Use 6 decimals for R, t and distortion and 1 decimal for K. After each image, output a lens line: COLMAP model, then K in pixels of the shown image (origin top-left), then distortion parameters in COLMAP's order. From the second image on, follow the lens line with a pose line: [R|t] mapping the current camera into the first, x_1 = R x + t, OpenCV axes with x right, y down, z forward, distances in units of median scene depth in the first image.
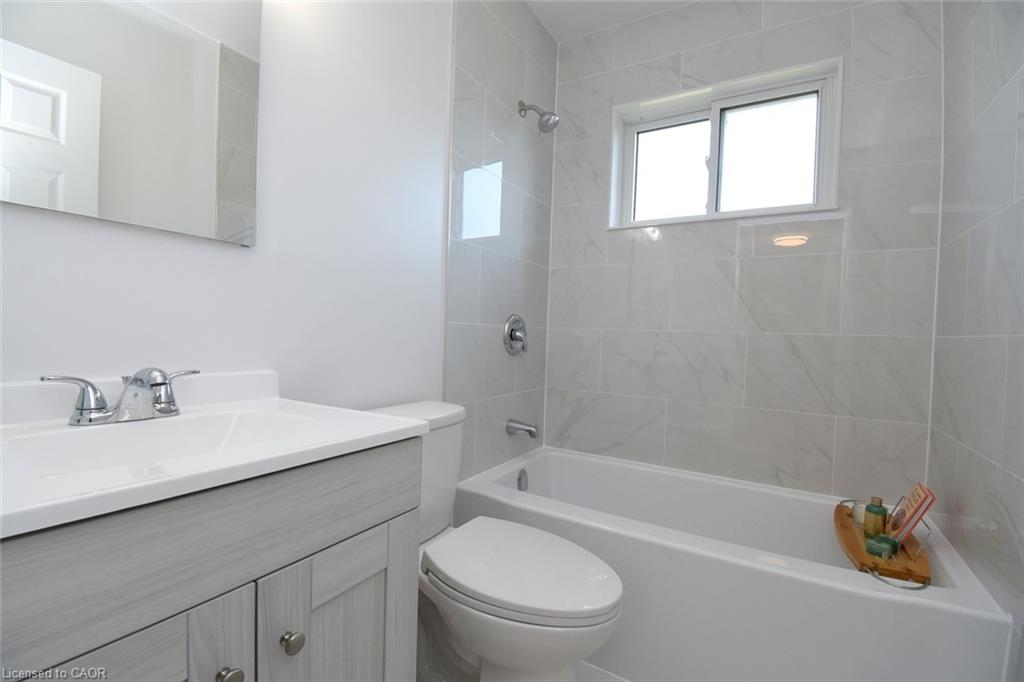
lens RADIAL K [[451.2, 0, 507.5], [0, 451.2, 344.9], [0, 0, 1]] dist [0.022541, -0.029095]
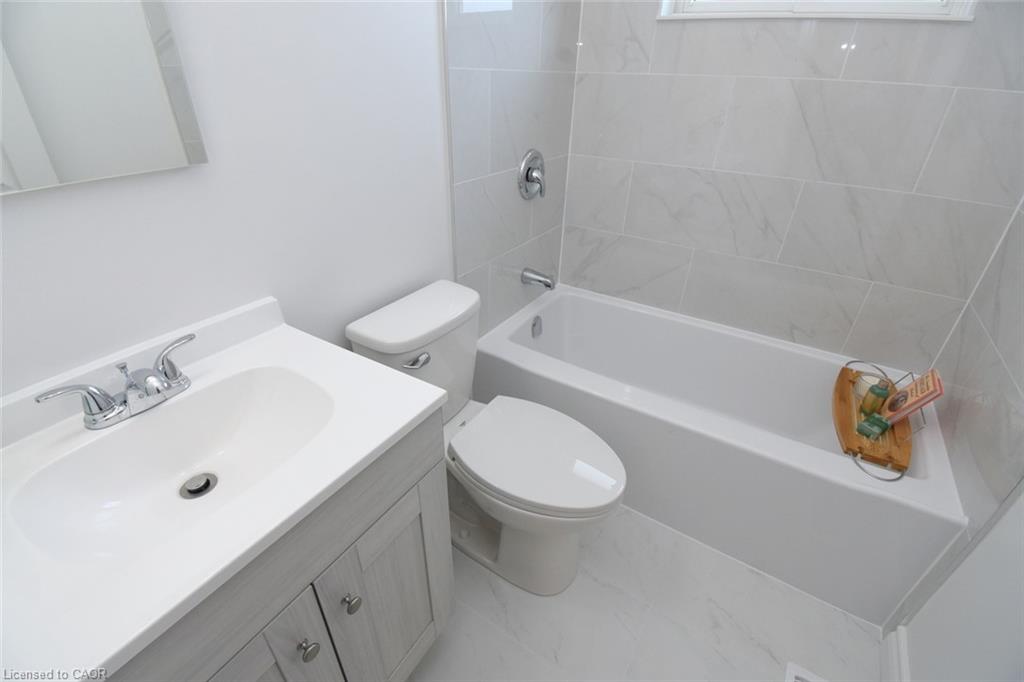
lens RADIAL K [[451.2, 0, 507.5], [0, 451.2, 344.9], [0, 0, 1]] dist [0.022541, -0.029095]
pose [[0.999768, 0.001076, -0.021530, -0.011446], [0.009632, 0.871192, 0.490847, -0.184641], [0.019285, -0.490941, 0.870979, 0.098601]]
